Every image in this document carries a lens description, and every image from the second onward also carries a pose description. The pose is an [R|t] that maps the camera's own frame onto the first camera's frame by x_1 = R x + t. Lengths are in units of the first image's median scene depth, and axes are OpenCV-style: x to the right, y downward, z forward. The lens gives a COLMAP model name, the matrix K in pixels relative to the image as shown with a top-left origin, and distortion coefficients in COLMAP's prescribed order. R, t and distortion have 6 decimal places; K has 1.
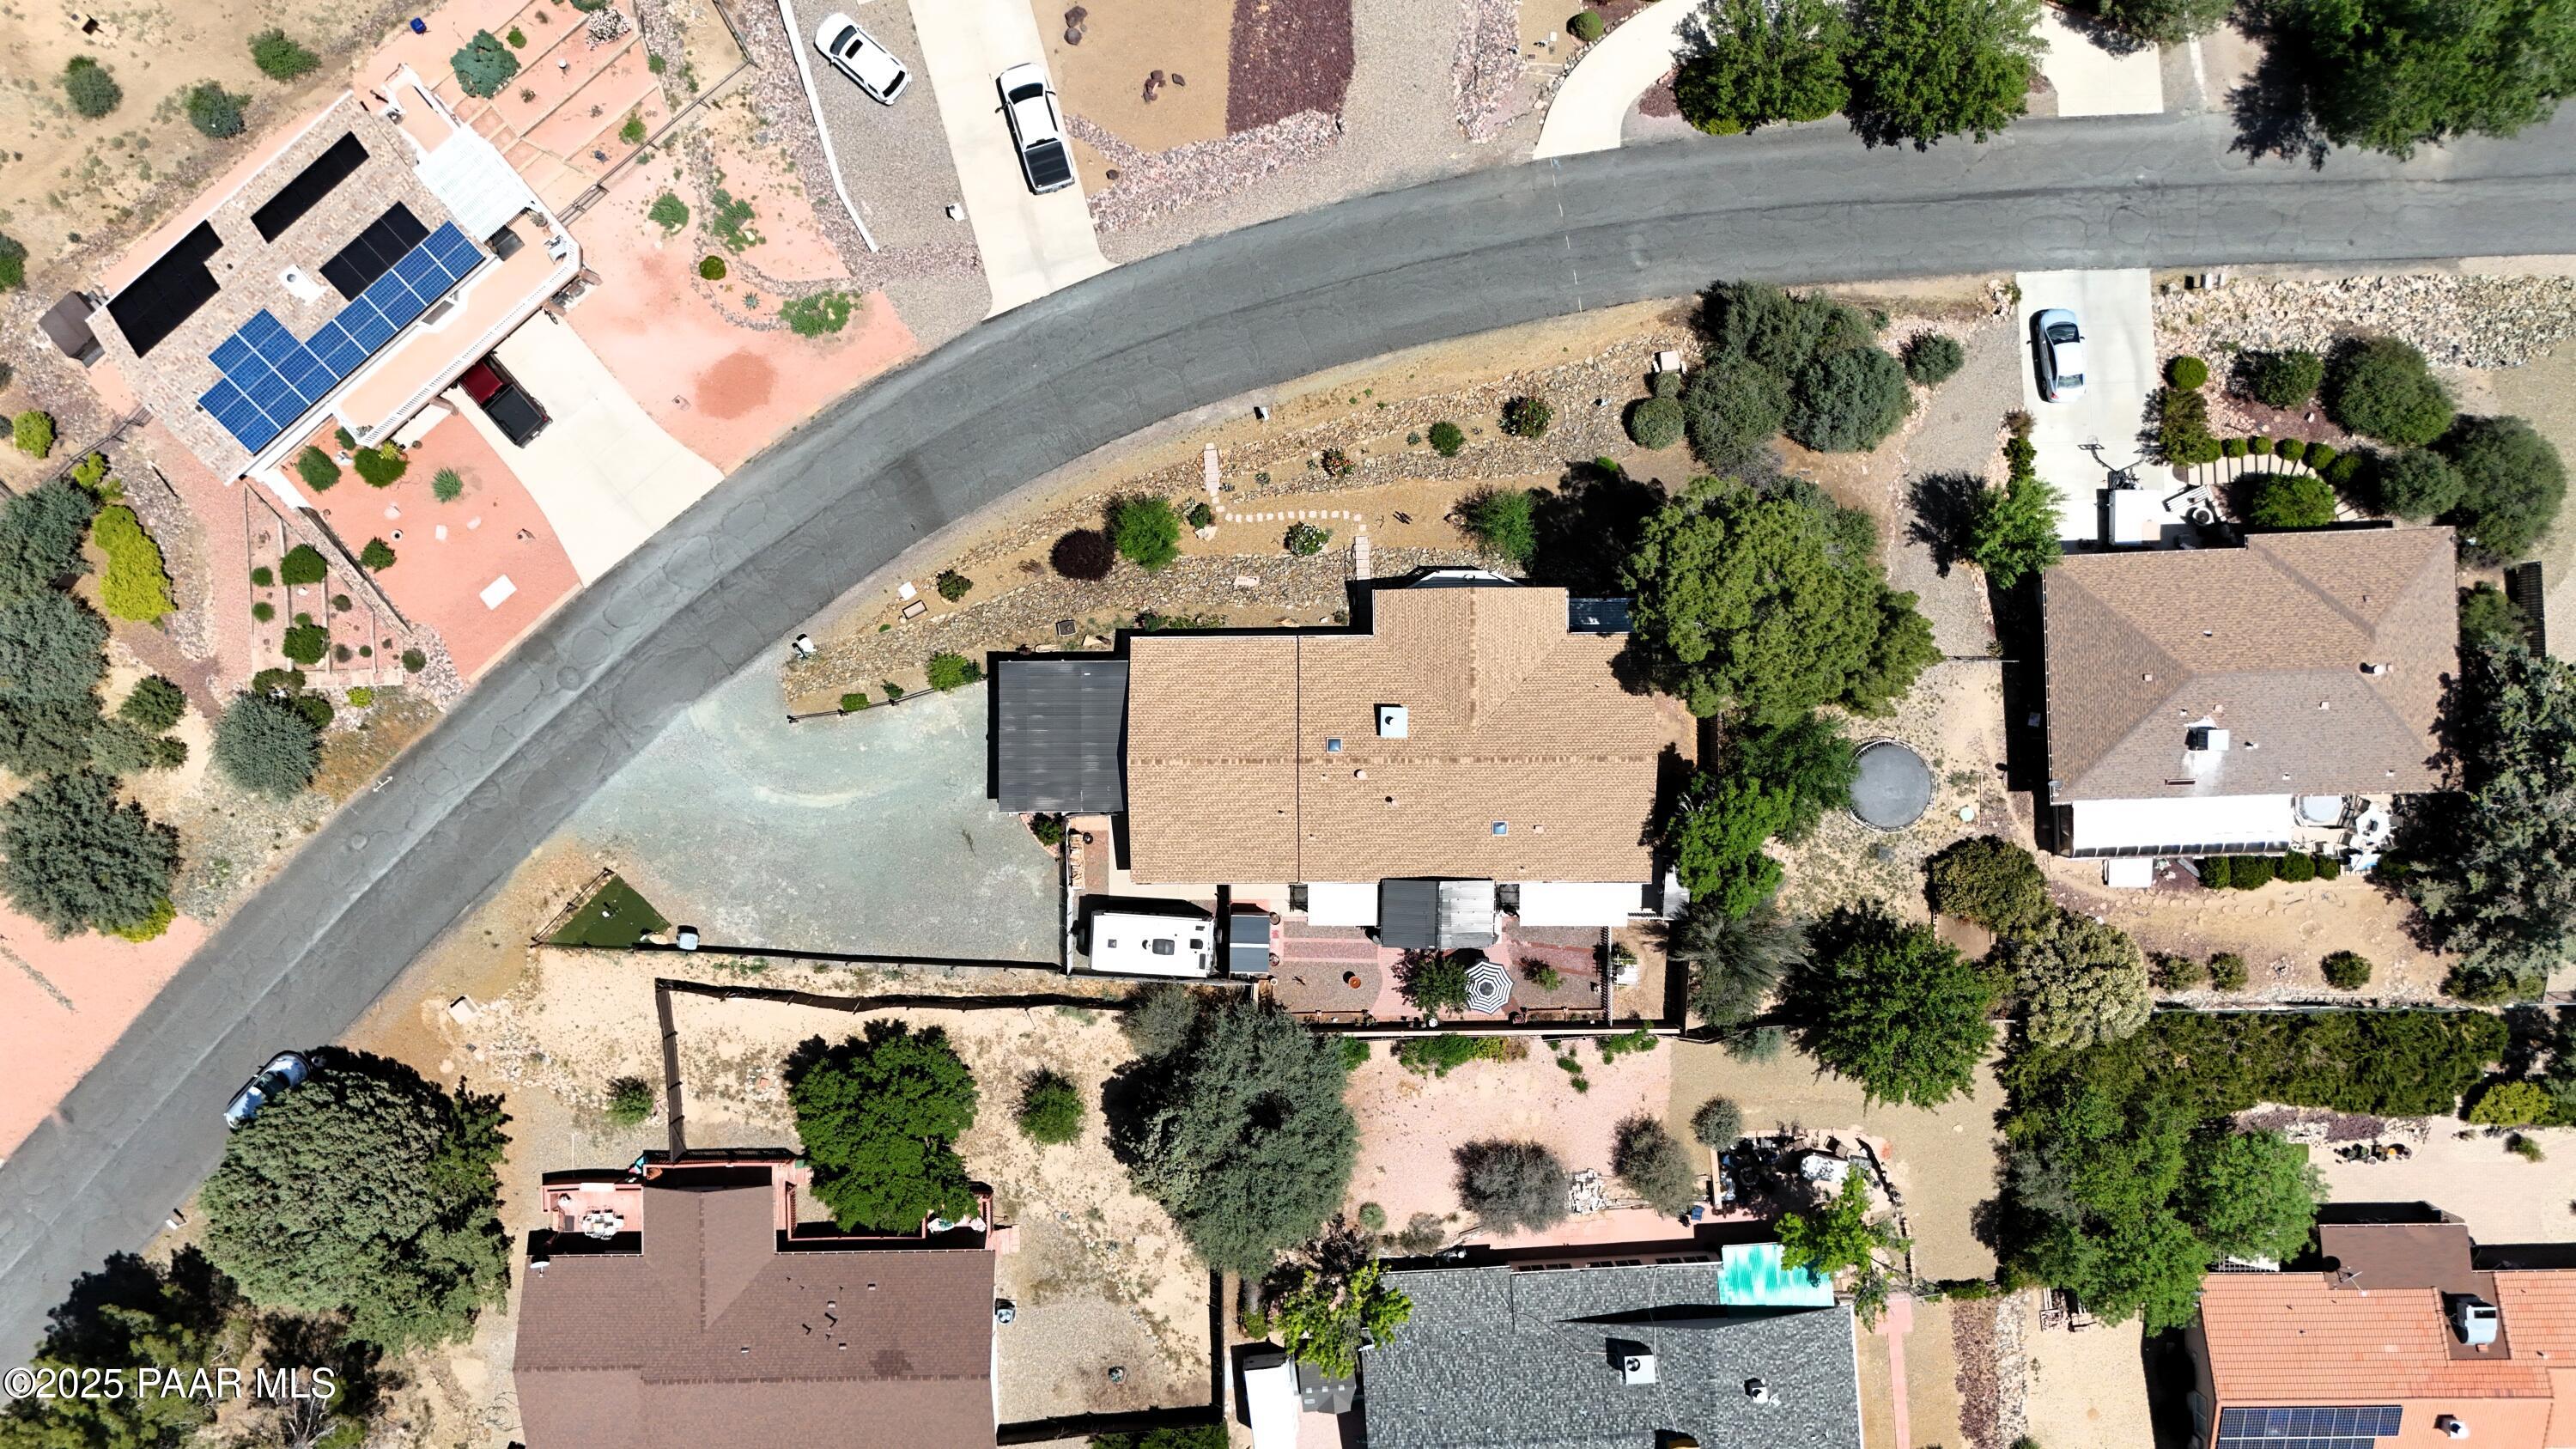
lens RADIAL K [[1915.0, 0, 1283.8], [0, 1915.0, 715.6], [0, 0, 1]] dist [0.067252, -0.065912]
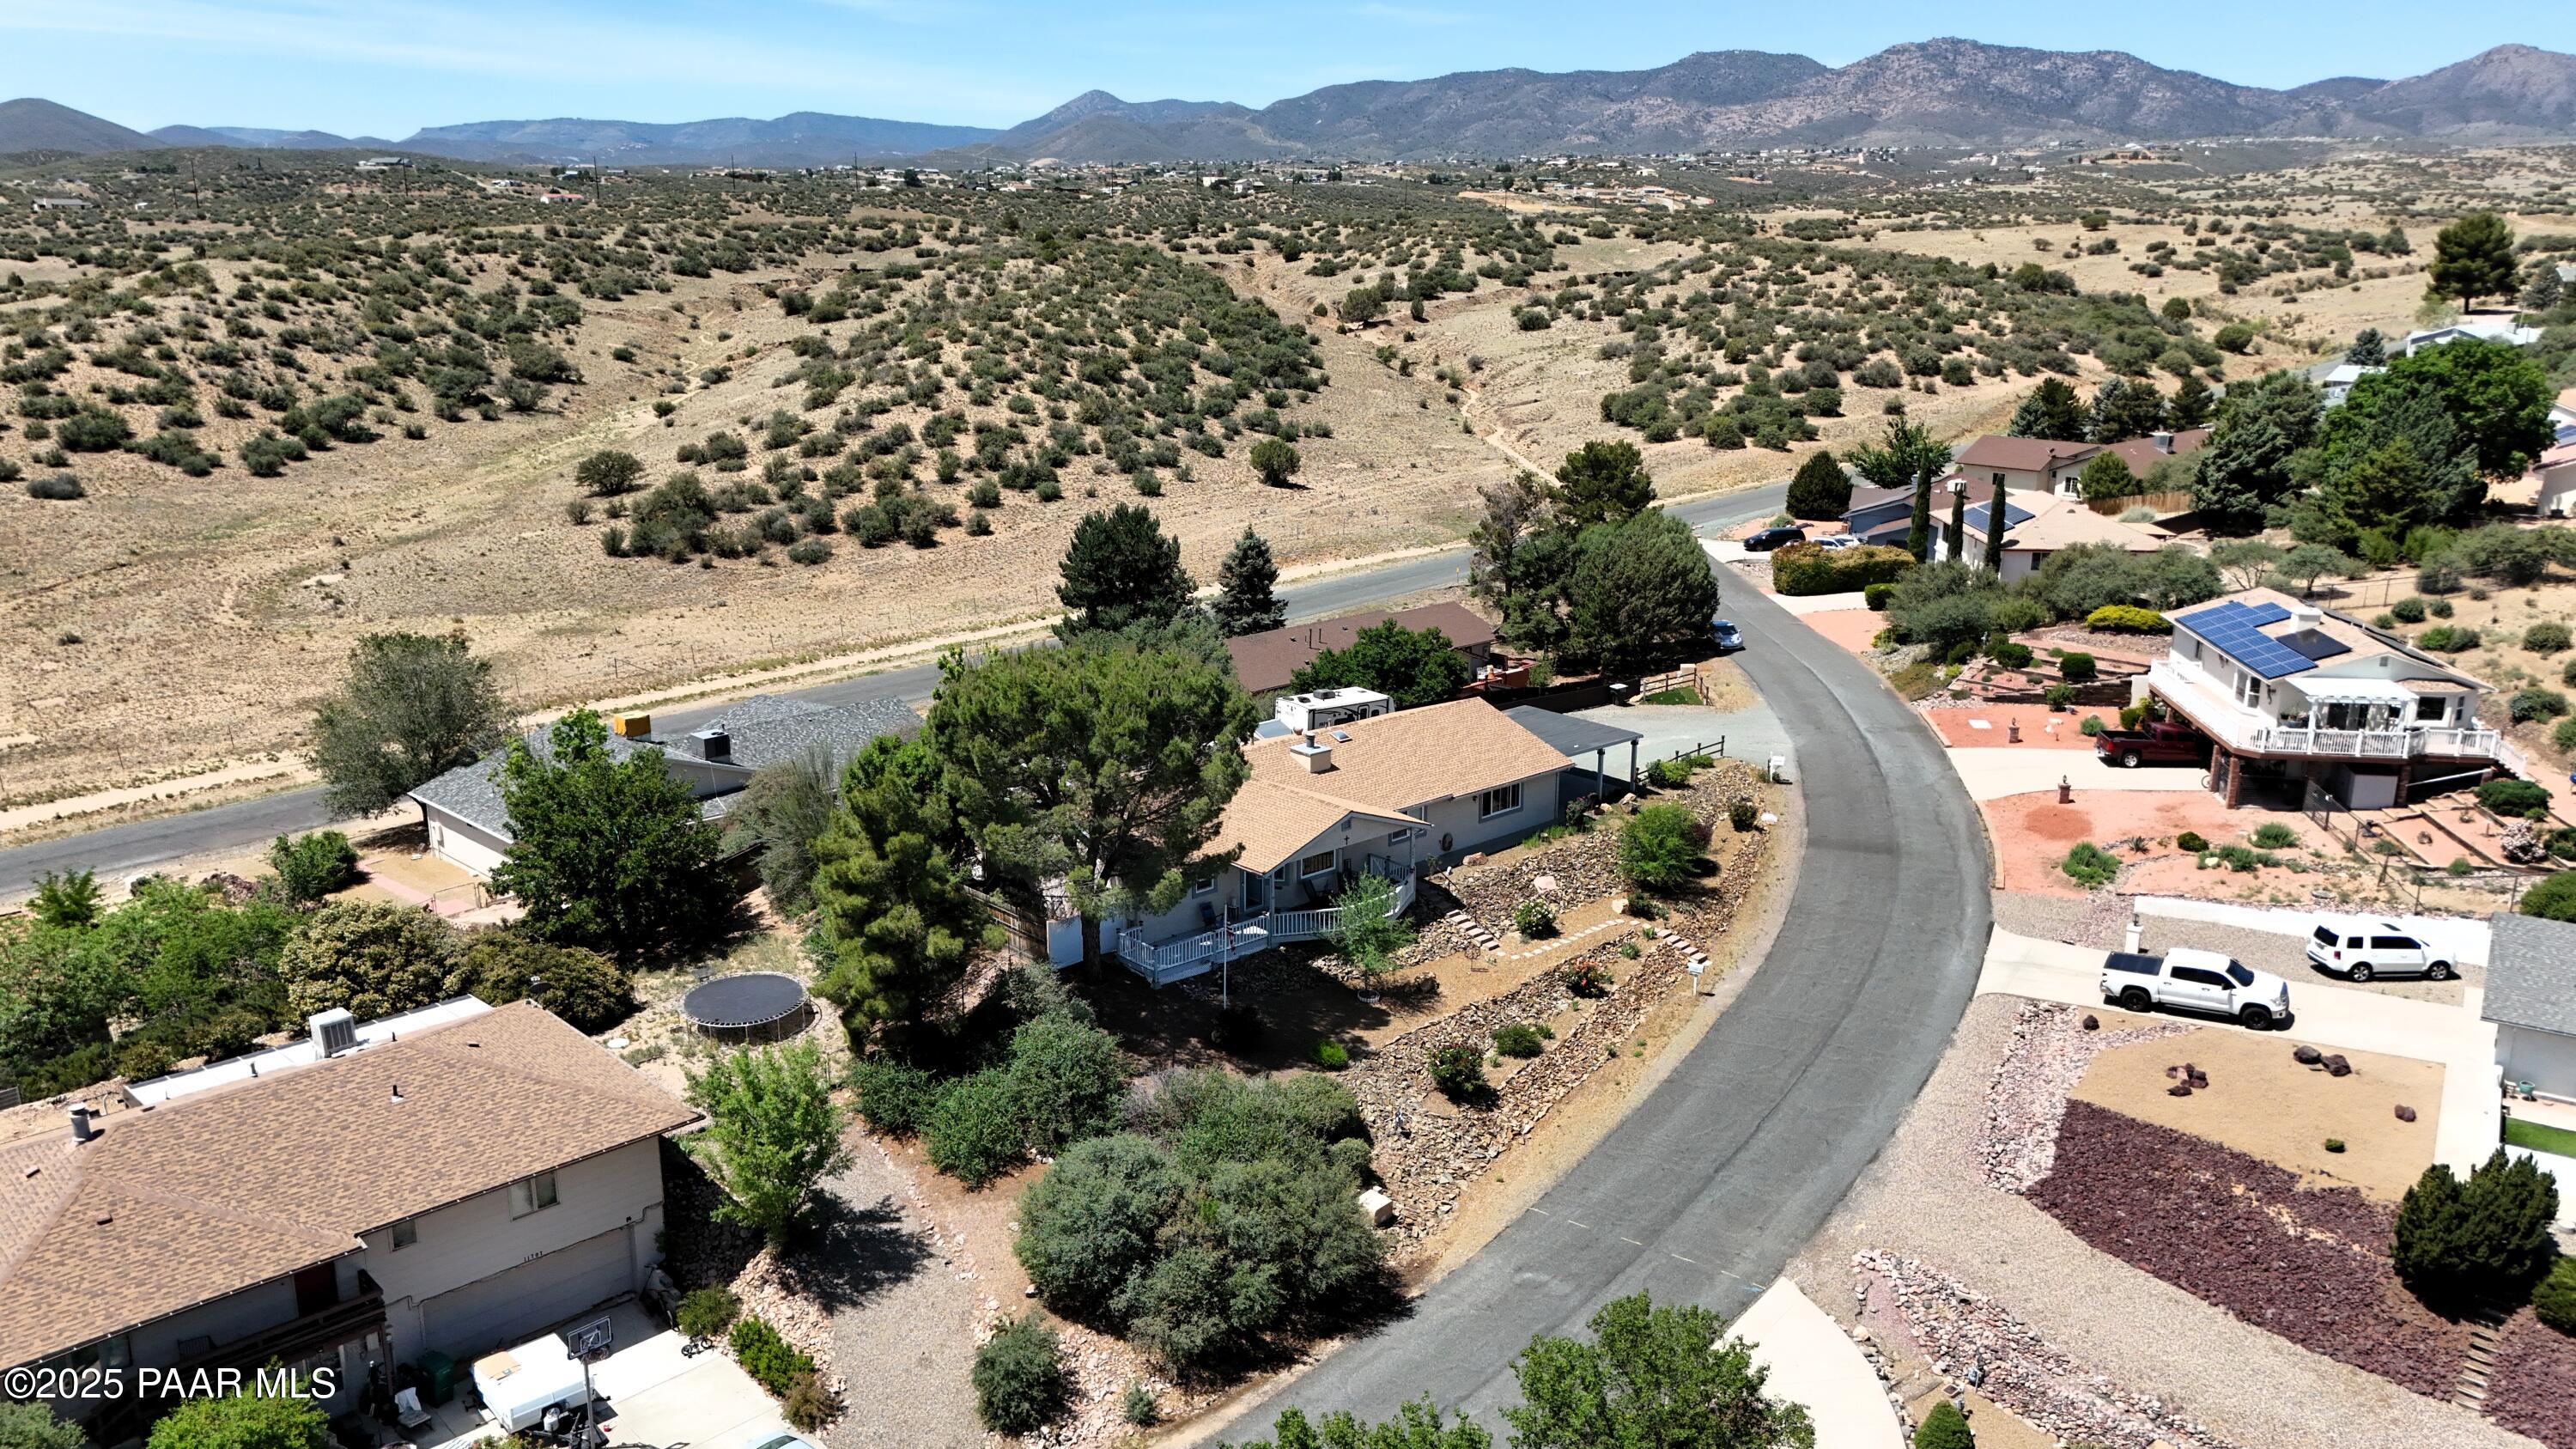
lens RADIAL K [[1915.0, 0, 1277.4], [0, 1915.0, 723.4], [0, 0, 1]] dist [0.067252, -0.065912]
pose [[-0.743981, 0.182568, -0.642776, 0.597140], [-0.668199, -0.205083, 0.715158, -0.578060], [-0.001257, 0.961566, 0.274570, 0.686154]]
